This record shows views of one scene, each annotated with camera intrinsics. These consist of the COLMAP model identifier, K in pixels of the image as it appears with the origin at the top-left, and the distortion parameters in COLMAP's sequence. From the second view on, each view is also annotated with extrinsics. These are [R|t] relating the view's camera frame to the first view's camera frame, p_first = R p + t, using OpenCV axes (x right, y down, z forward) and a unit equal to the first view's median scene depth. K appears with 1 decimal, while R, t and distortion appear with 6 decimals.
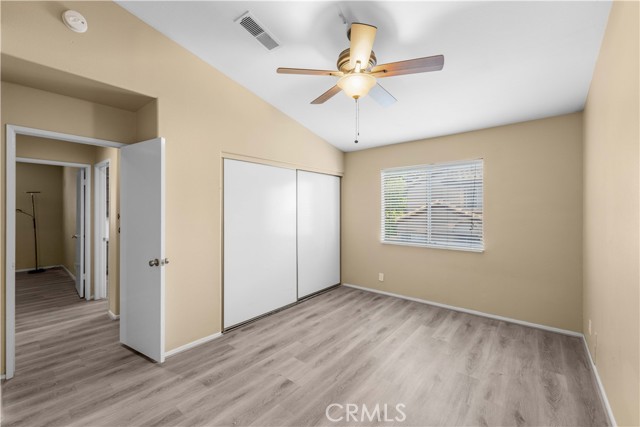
lens RADIAL K [[265.7, 0, 320.0], [0, 265.7, 213.5], [0, 0, 1]] dist [0.001337, -0.000191]
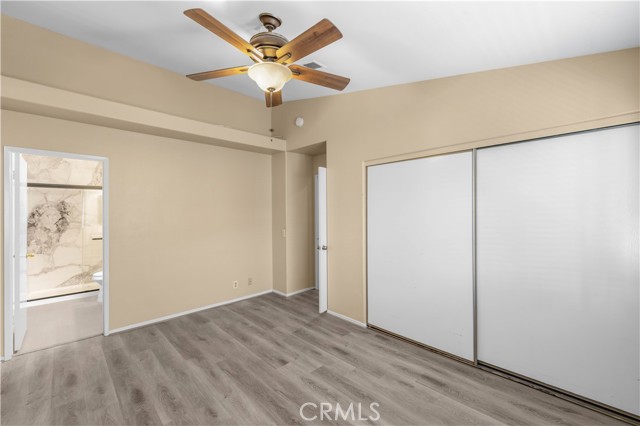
lens RADIAL K [[263.8, 0, 321.0], [0, 263.8, 209.9], [0, 0, 1]] dist [-0.000166, -0.000135]
pose [[-0.105137, -0.004422, -0.994448, 0.715287], [-0.011191, 0.999932, -0.003263, -0.023233], [0.994395, 0.010786, -0.105179, 0.897194]]
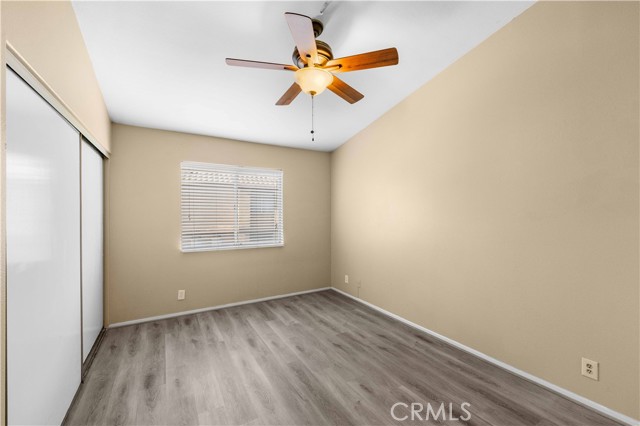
lens RADIAL K [[265.7, 0, 320.0], [0, 265.7, 213.0], [0, 0, 1]] dist [0.001337, -0.000191]
pose [[0.341578, -0.001483, 0.939852, -0.541485], [0.016323, 0.999857, -0.004354, 0.002630], [-0.939712, 0.016828, 0.341553, 0.458402]]
